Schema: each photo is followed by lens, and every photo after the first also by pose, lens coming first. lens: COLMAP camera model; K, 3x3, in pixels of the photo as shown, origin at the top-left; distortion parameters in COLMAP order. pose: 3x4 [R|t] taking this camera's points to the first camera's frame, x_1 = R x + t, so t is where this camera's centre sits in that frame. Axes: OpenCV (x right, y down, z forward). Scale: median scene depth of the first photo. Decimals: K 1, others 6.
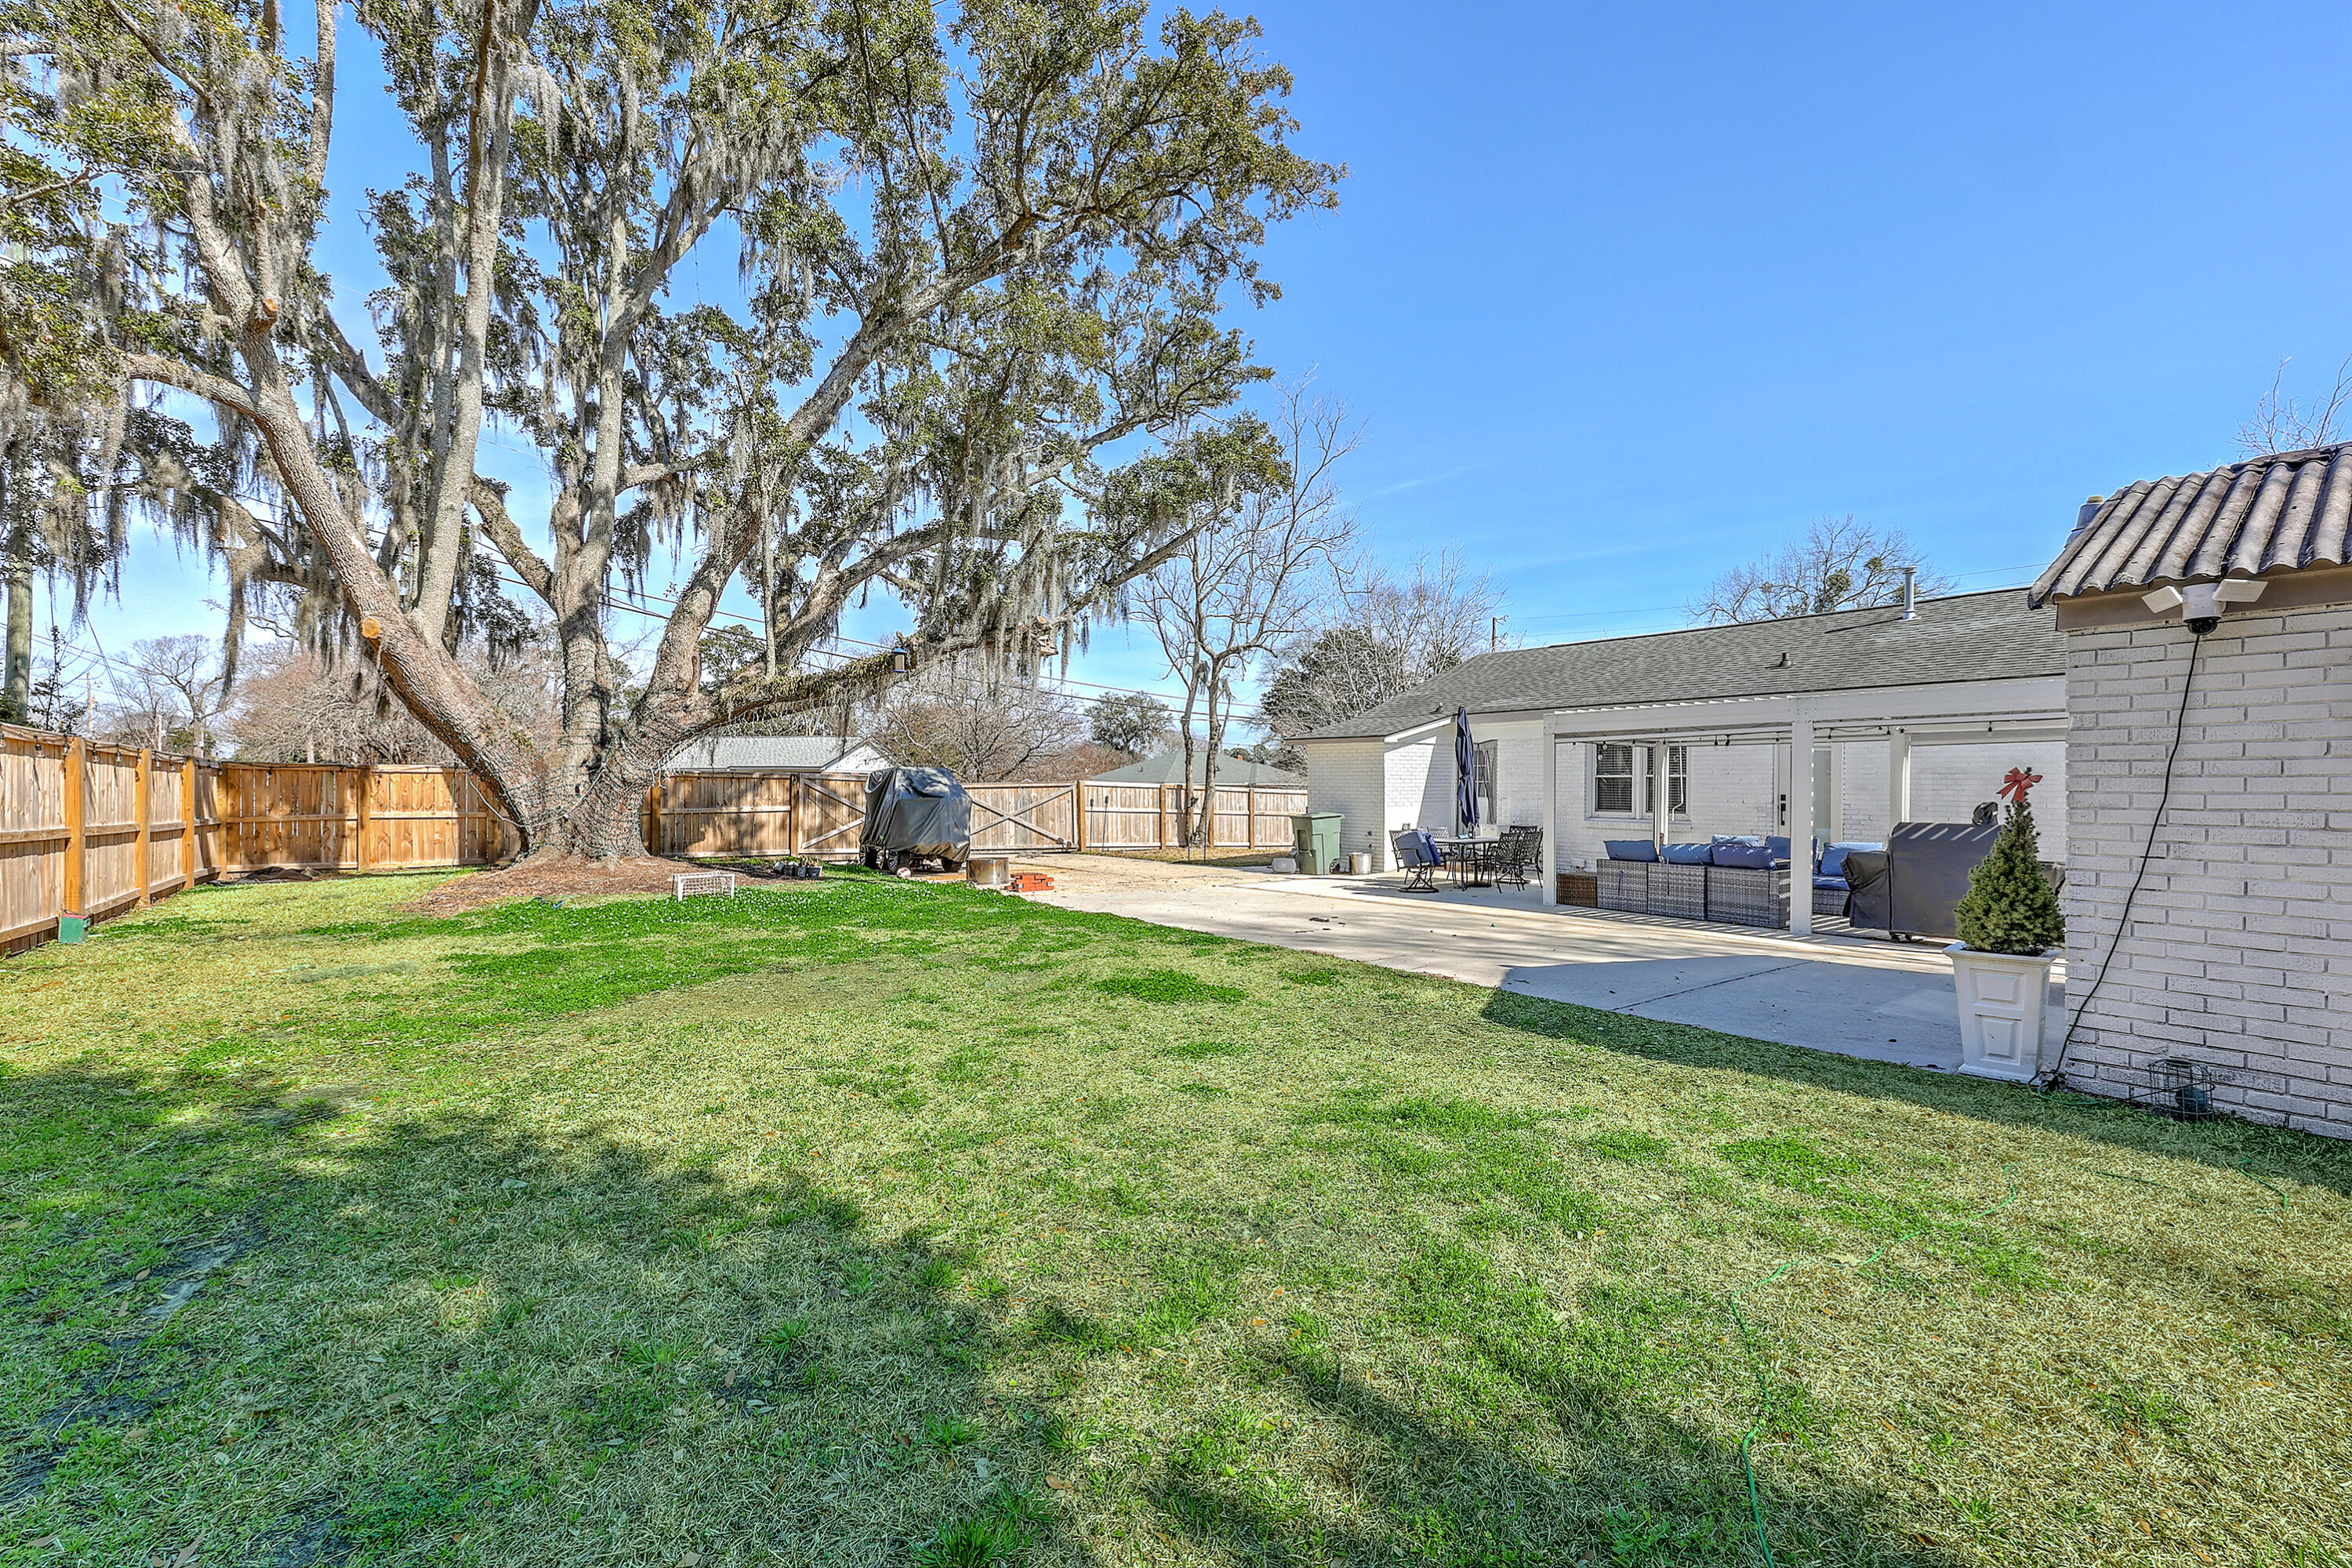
lens RADIAL K [[961.9, 0, 1168.8], [0, 961.9, 779.7], [0, 0, 1]] dist [0.001445, 0.000293]
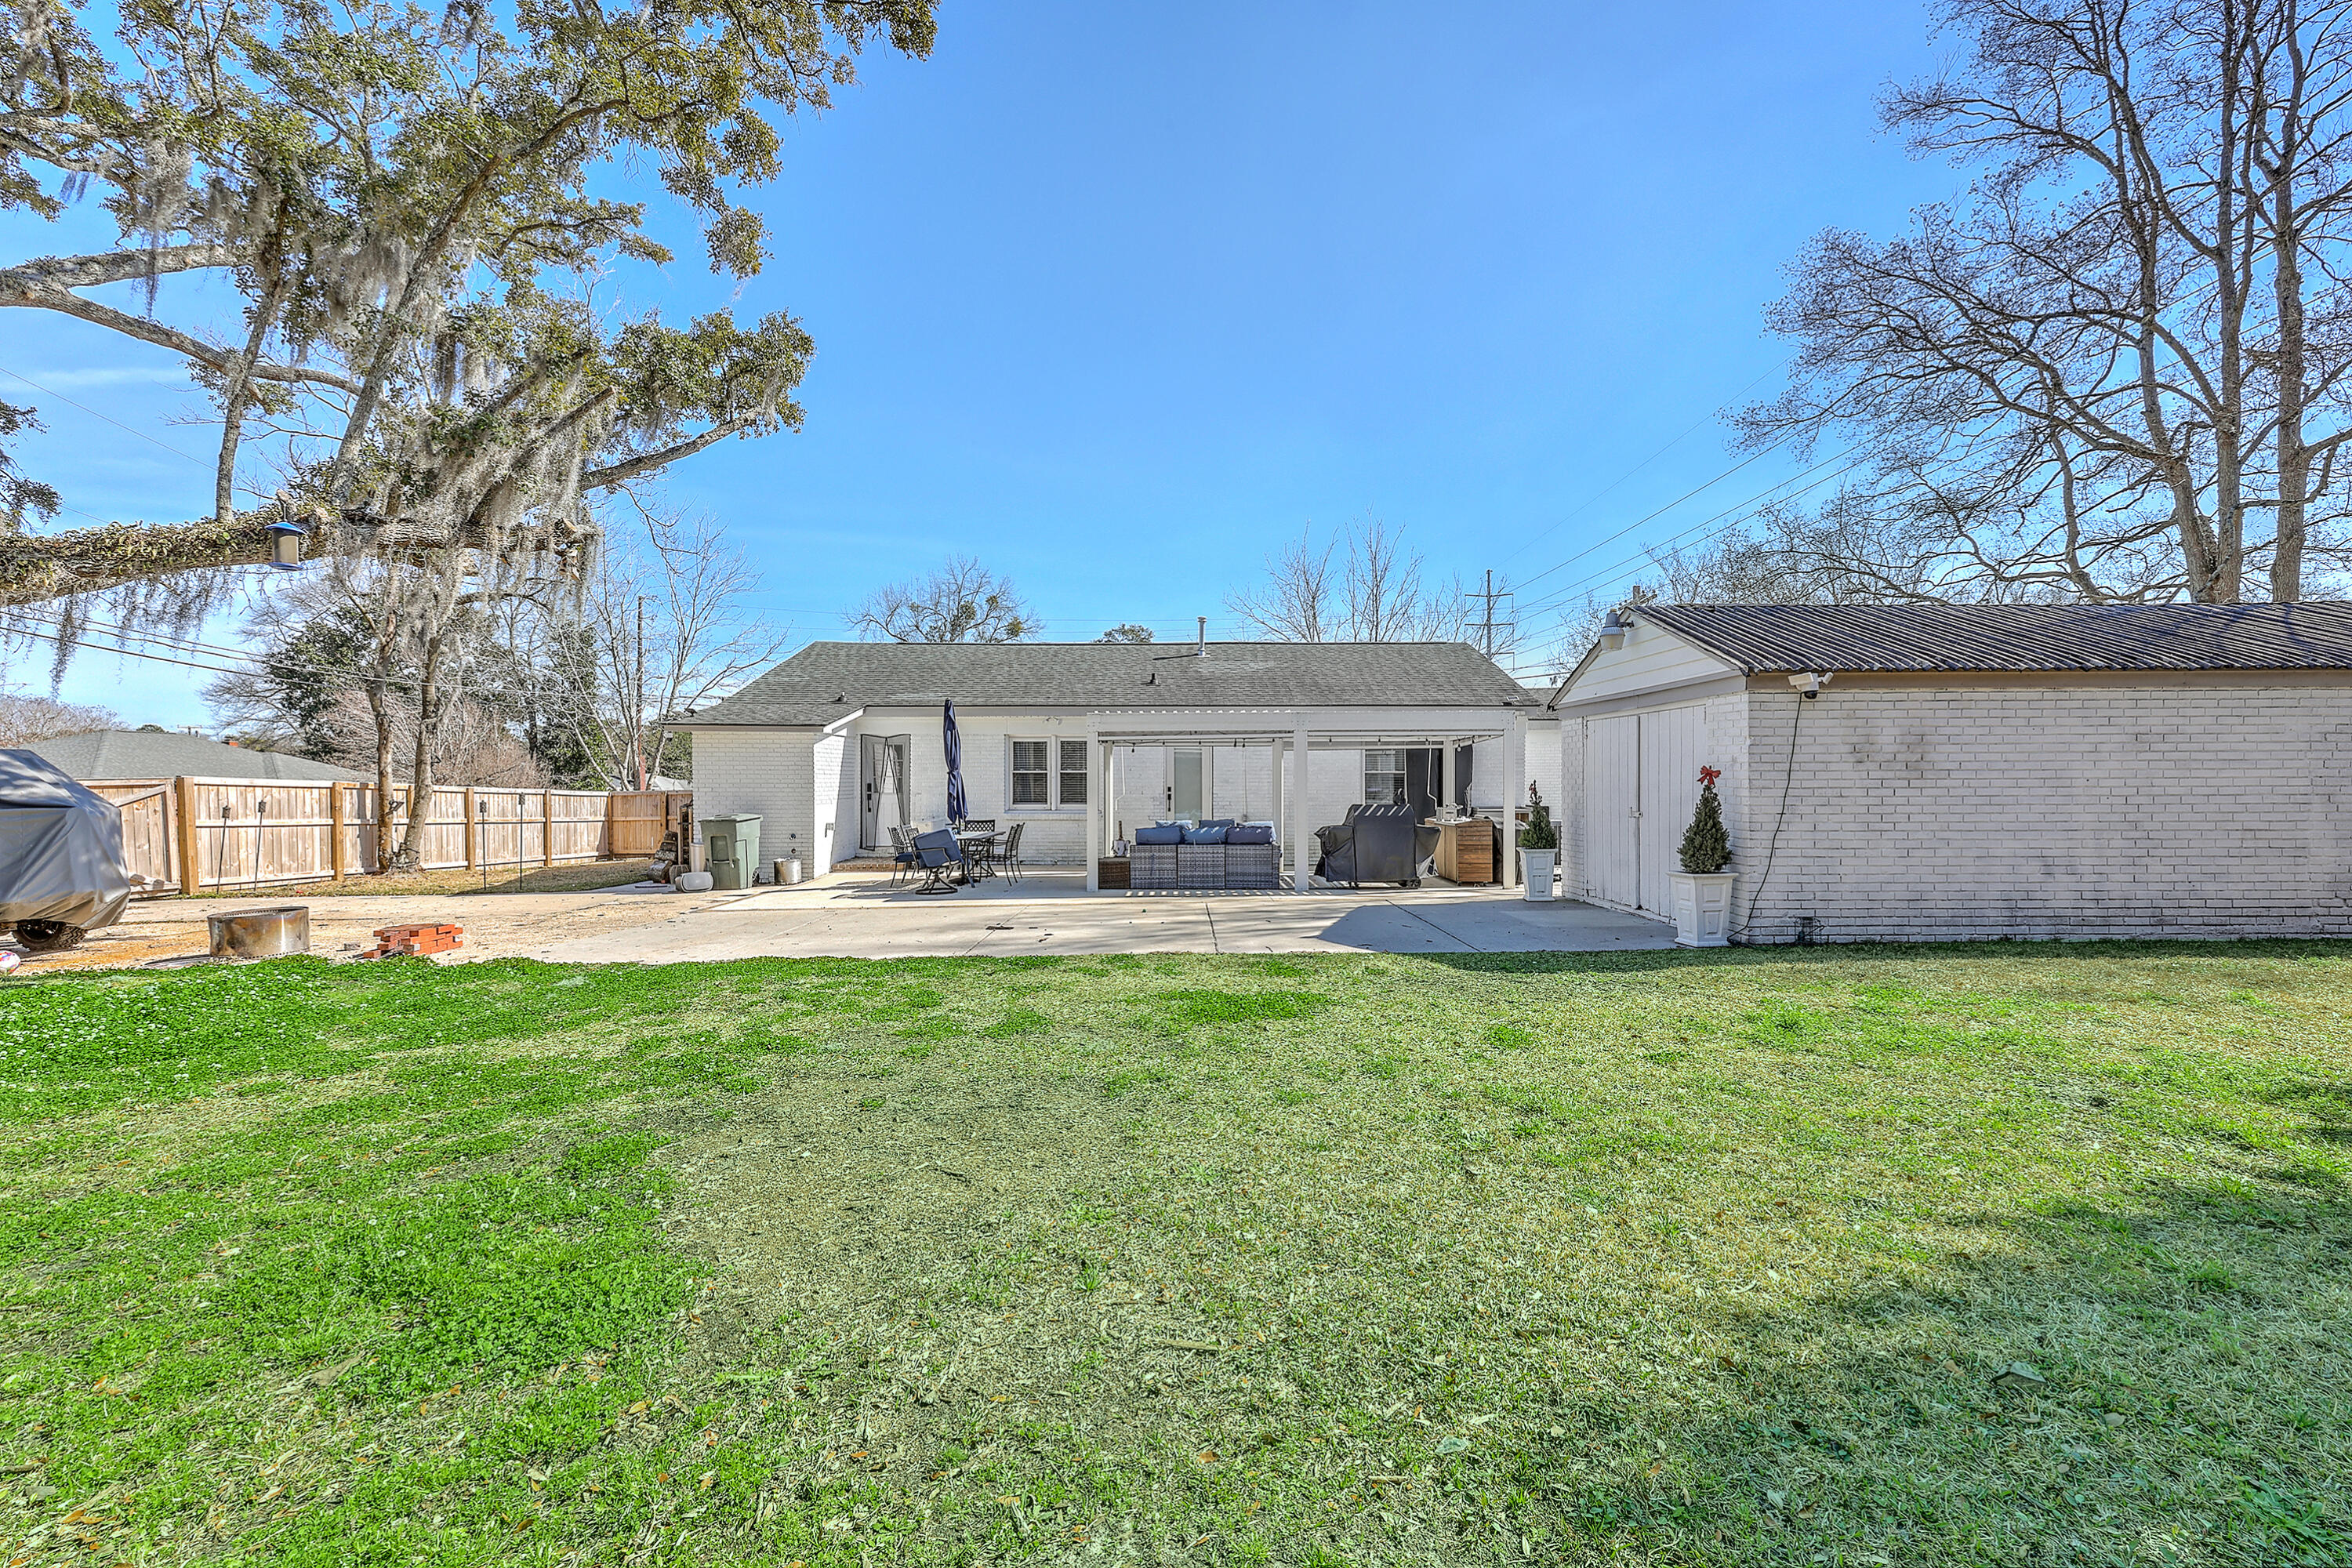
lens RADIAL K [[961.9, 0, 1171.2], [0, 961.9, 786.5], [0, 0, 1]] dist [0.001445, 0.000293]
pose [[0.587270, -0.008460, 0.809347, -0.329600], [0.000223, 0.999947, 0.010290, 0.001919], [-0.809391, -0.005862, 0.587241, 0.231662]]
